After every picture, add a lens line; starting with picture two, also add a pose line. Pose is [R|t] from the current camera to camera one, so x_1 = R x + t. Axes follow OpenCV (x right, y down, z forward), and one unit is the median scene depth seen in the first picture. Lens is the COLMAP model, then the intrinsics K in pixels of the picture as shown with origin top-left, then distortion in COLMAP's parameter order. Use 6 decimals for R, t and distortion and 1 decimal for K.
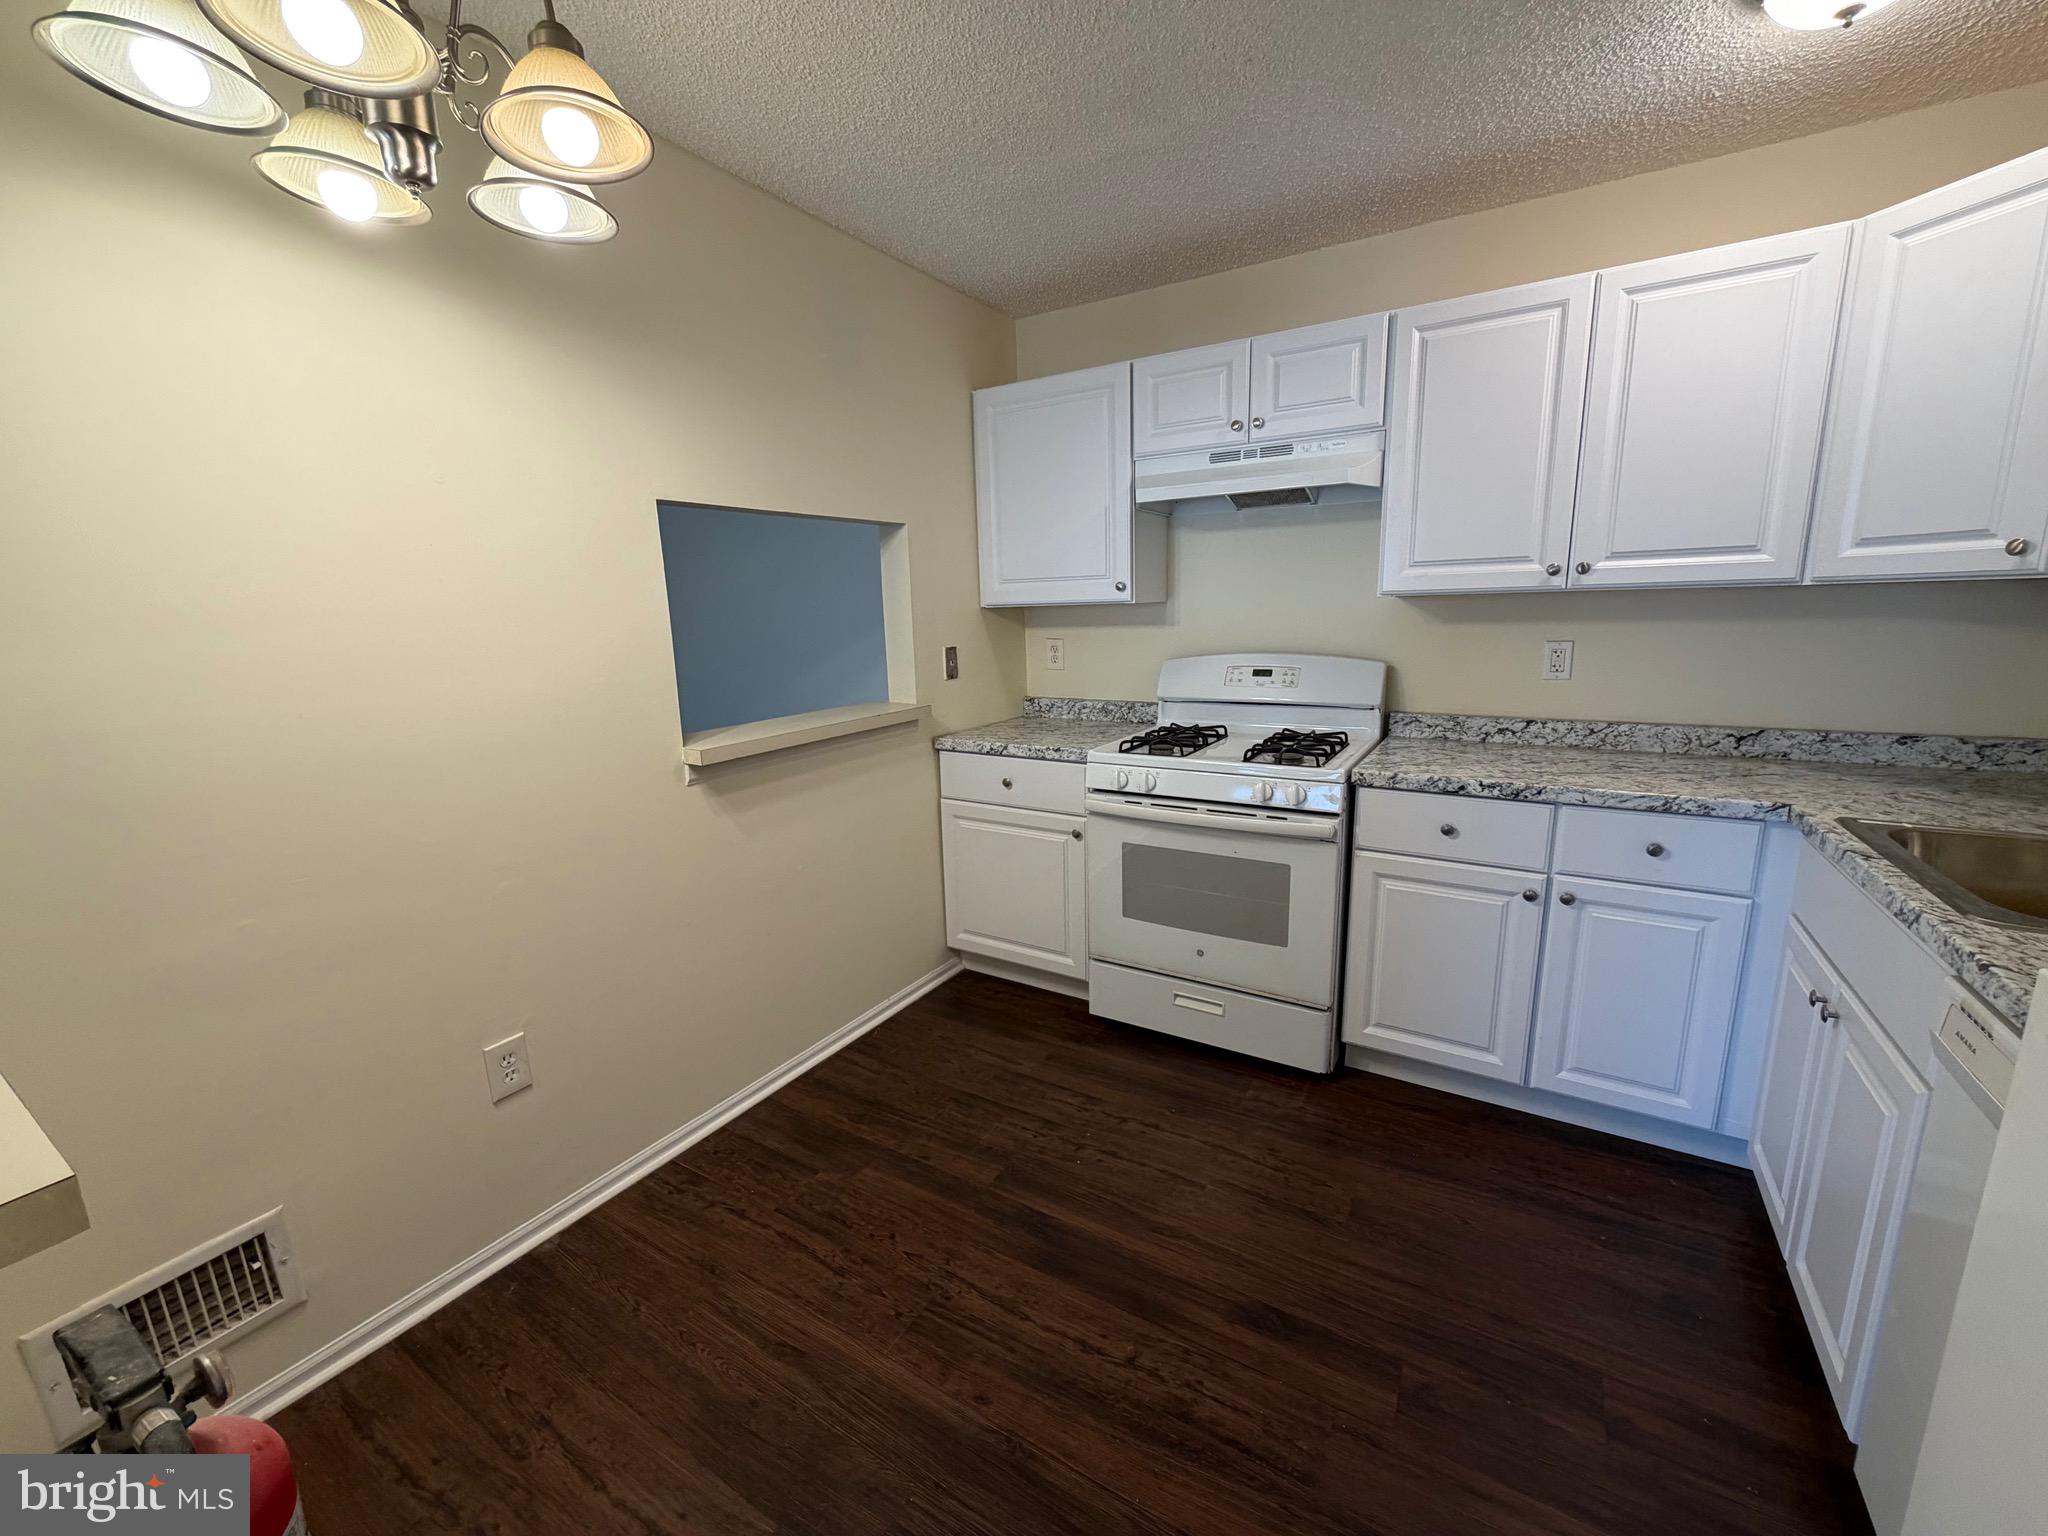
lens RADIAL K [[813.4, 0, 1027.6], [0, 813.4, 769.9], [0, 0, 1]] dist [-0.001019, -0.000120]
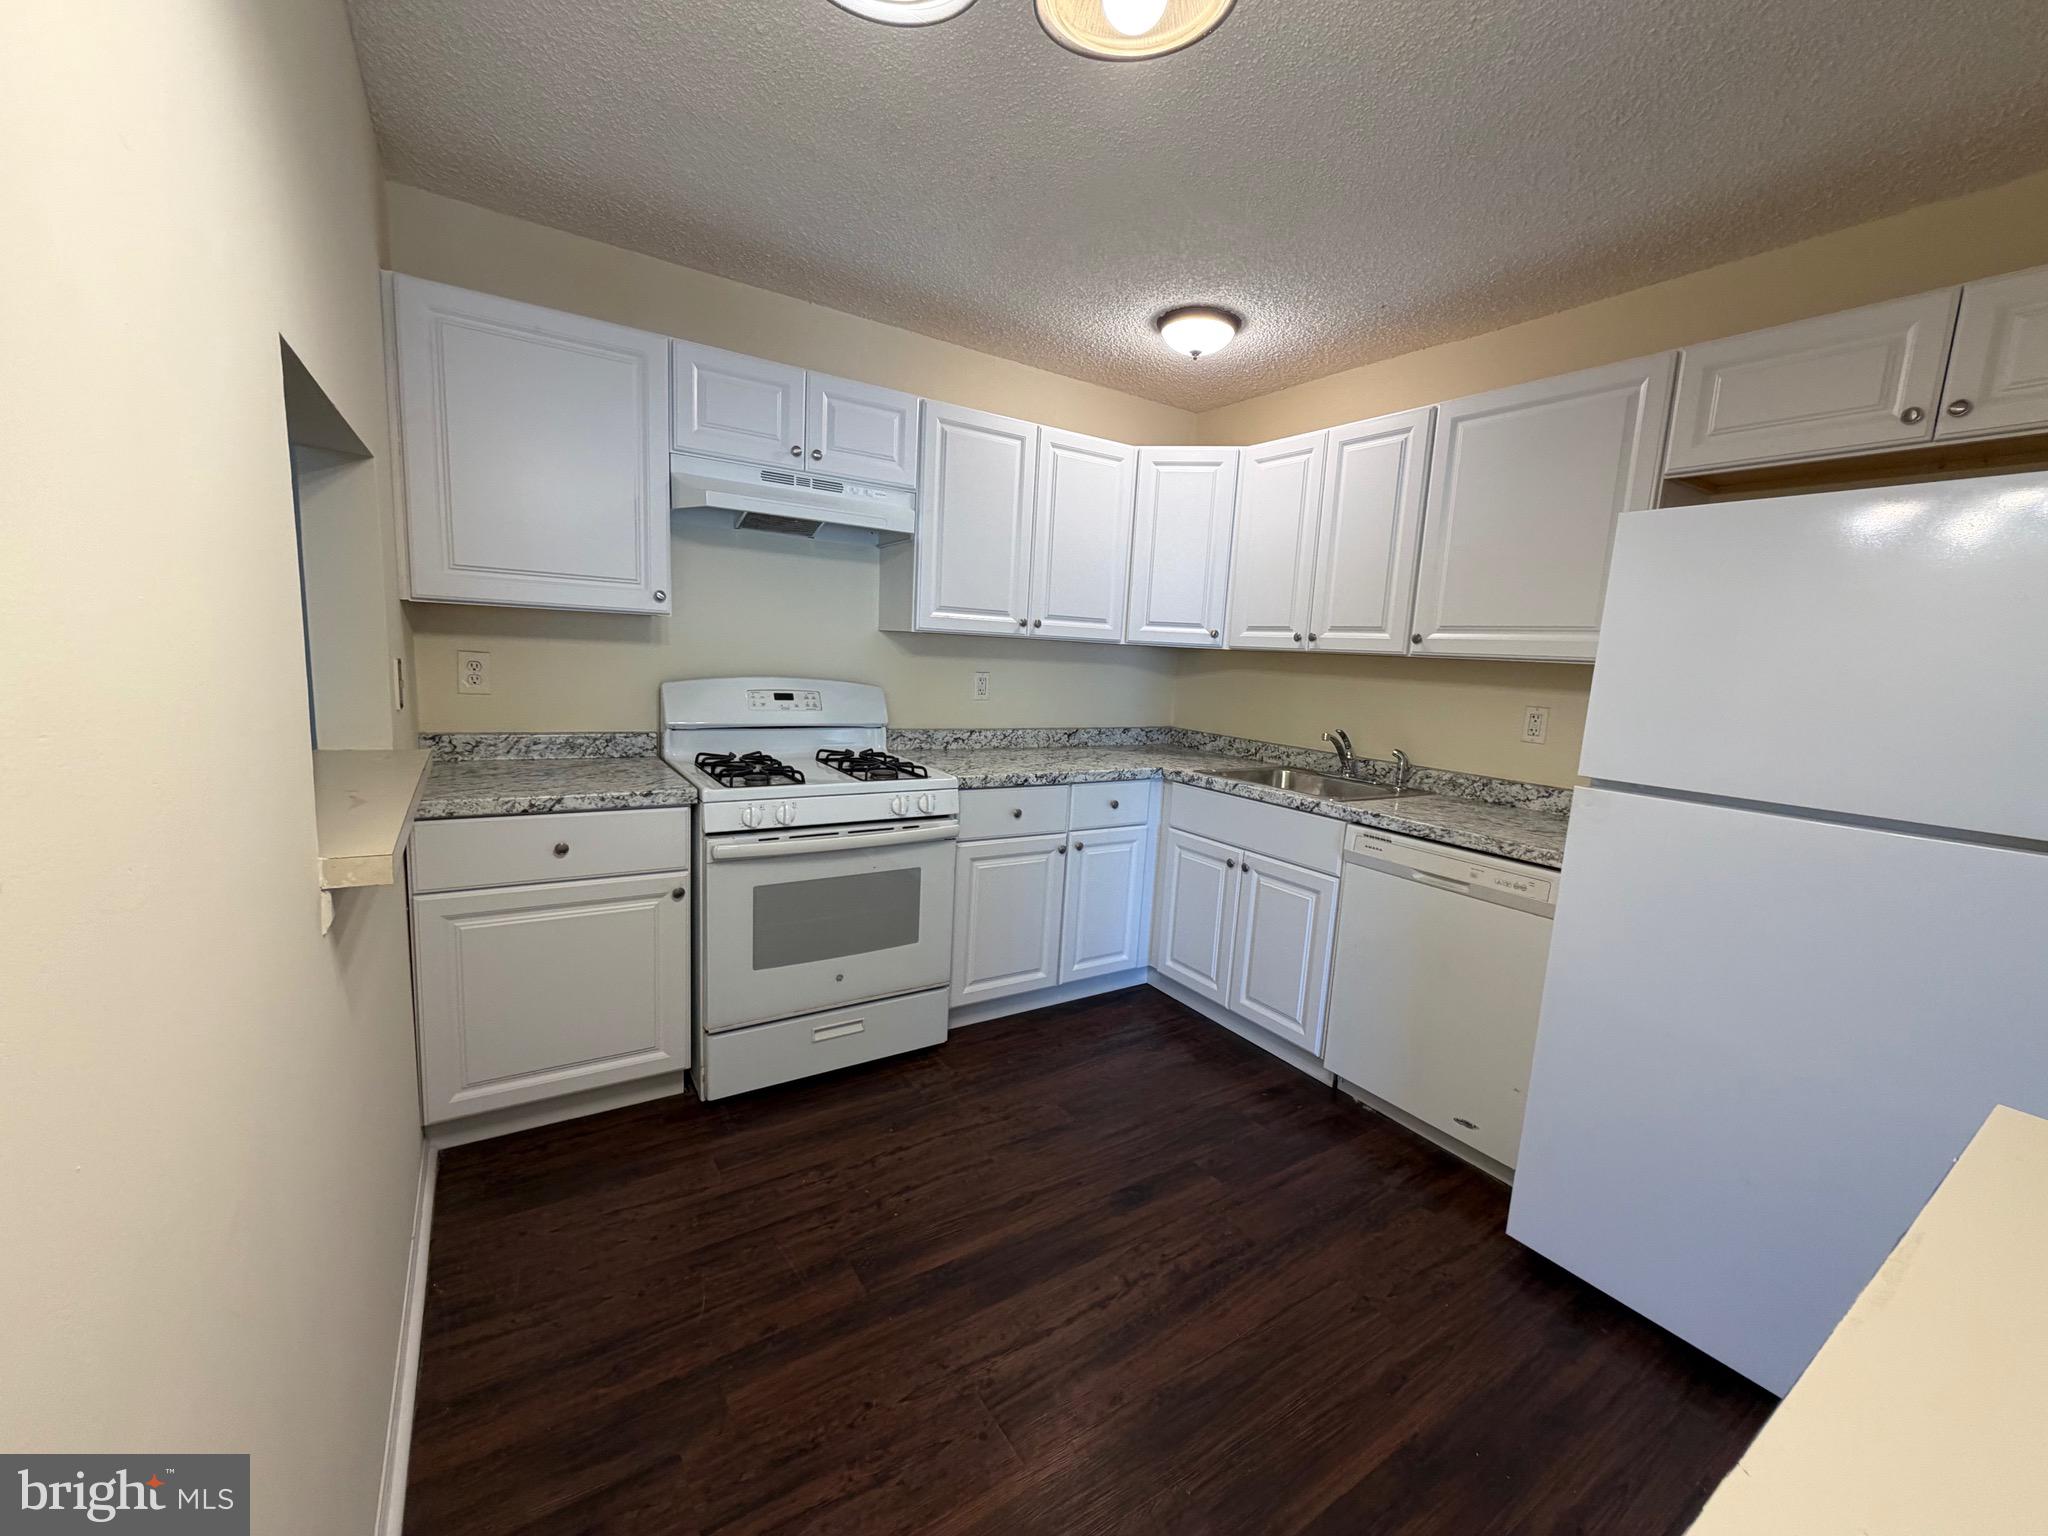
lens RADIAL K [[813.4, 0, 1027.8], [0, 813.4, 770.7], [0, 0, 1]] dist [-0.001019, -0.000120]
pose [[0.425533, -0.087936, 0.900660, -0.625217], [0.111984, 0.992735, 0.044017, -0.048949], [-0.897987, 0.082129, 0.432289, 0.381956]]
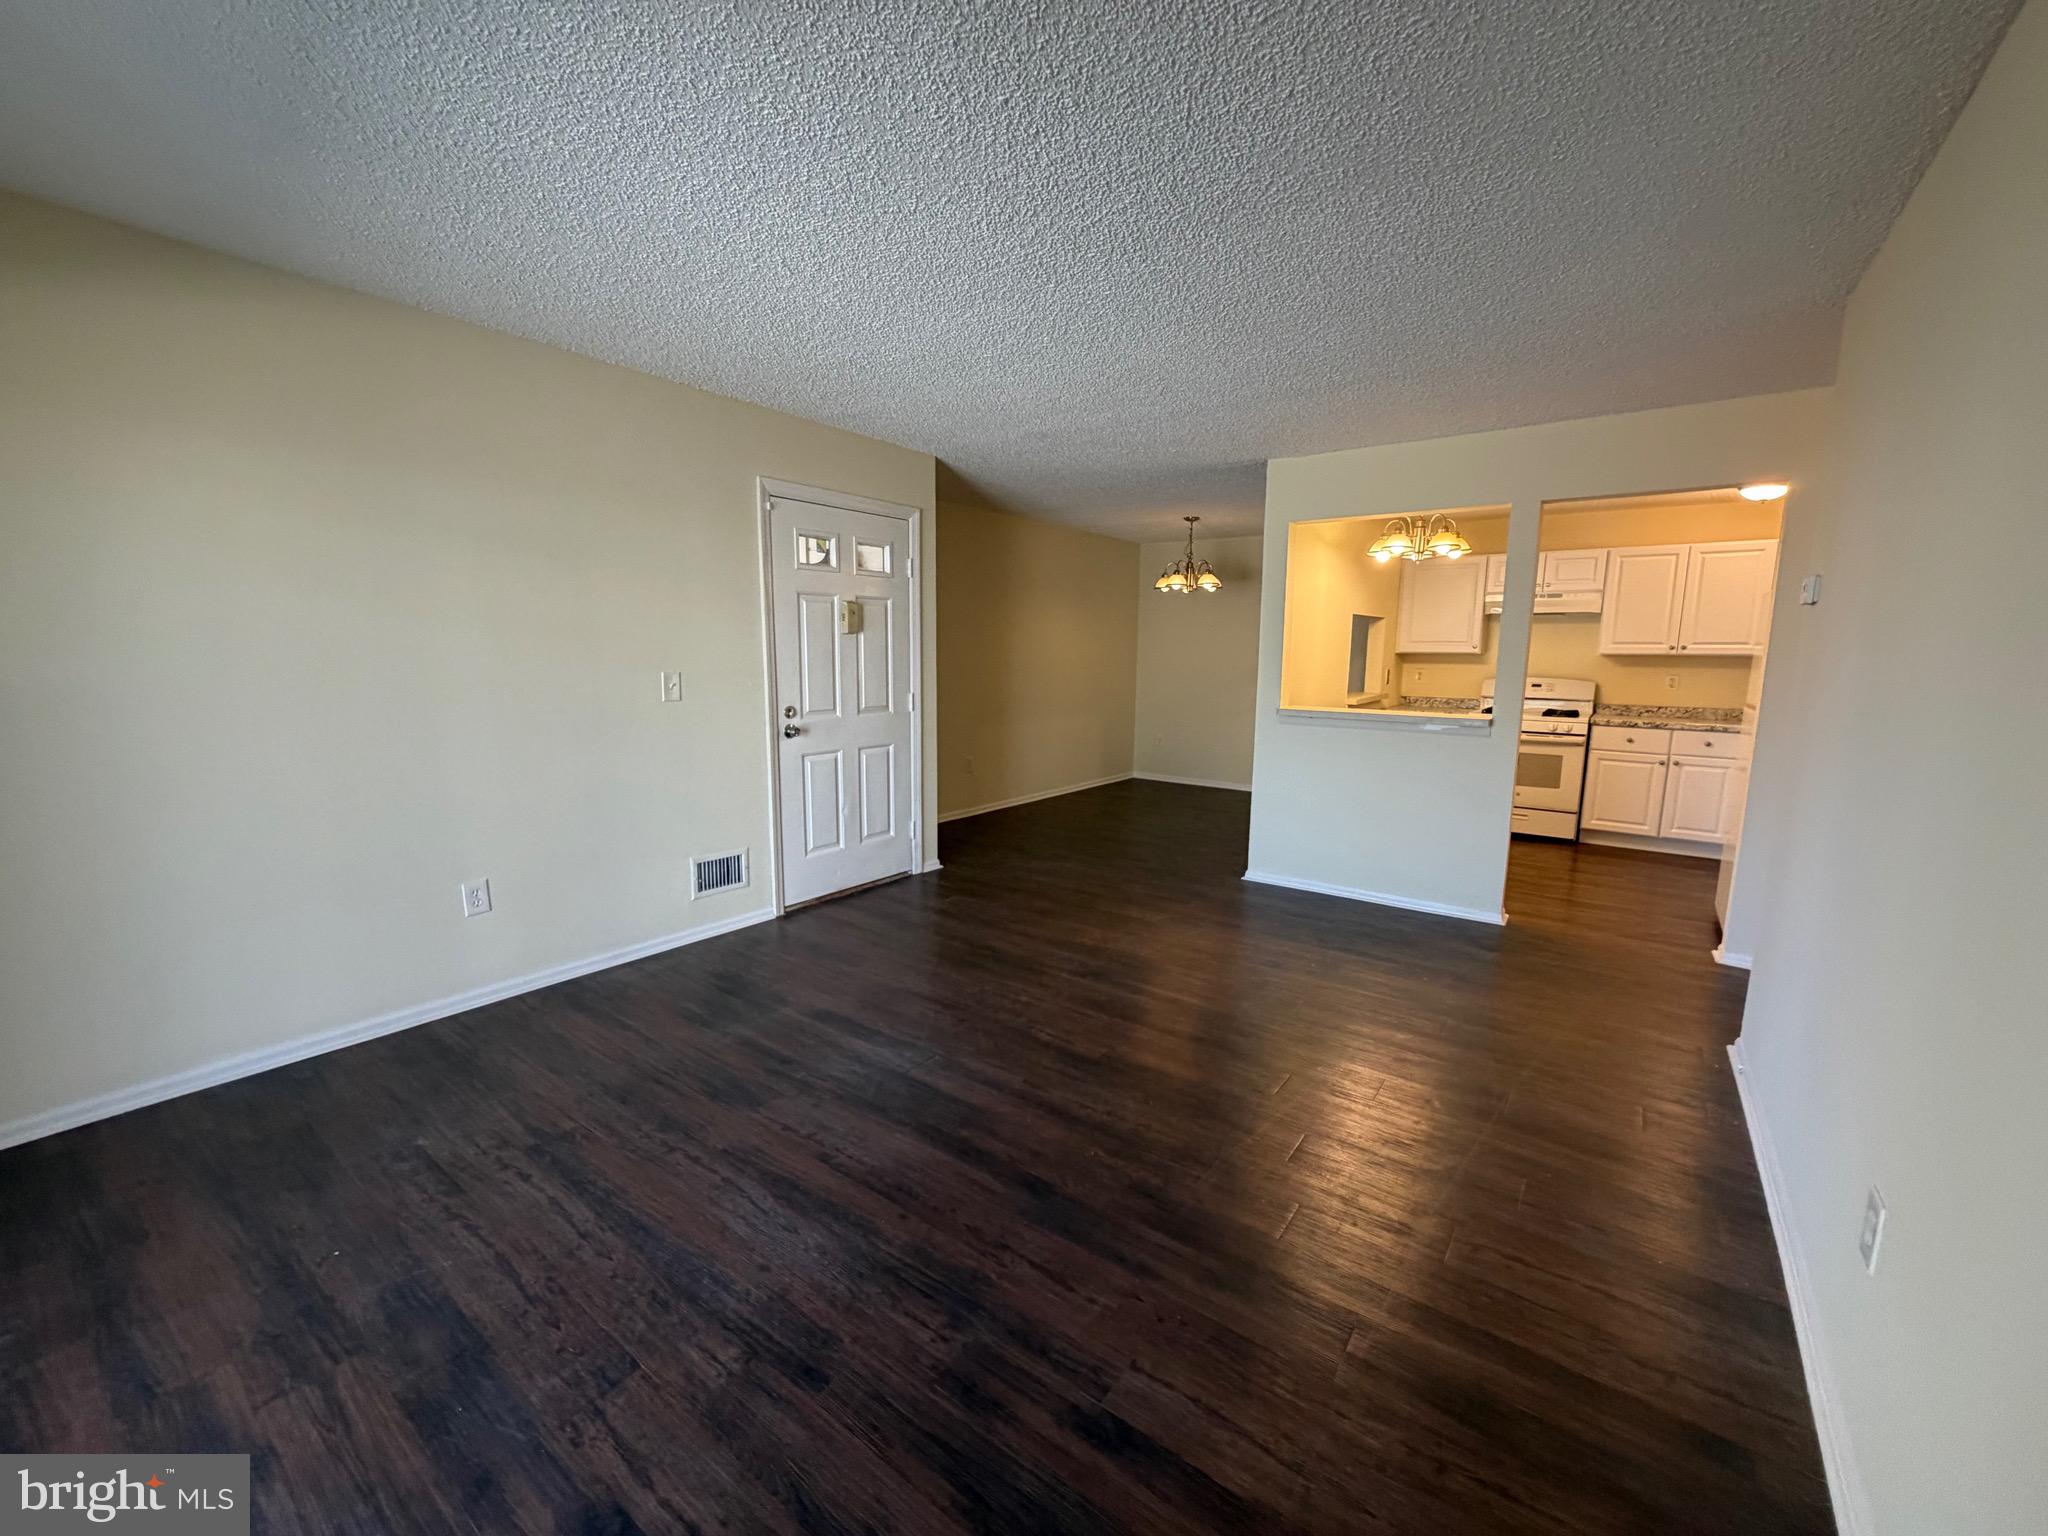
lens RADIAL K [[813.4, 0, 1018.9], [0, 813.4, 769.6], [0, 0, 1]] dist [-0.001019, -0.000120]
pose [[0.995274, 0.048157, -0.084321, -1.224563], [-0.052000, 0.997678, -0.043982, 0.377109], [0.082007, 0.048159, 0.995467, -1.786985]]
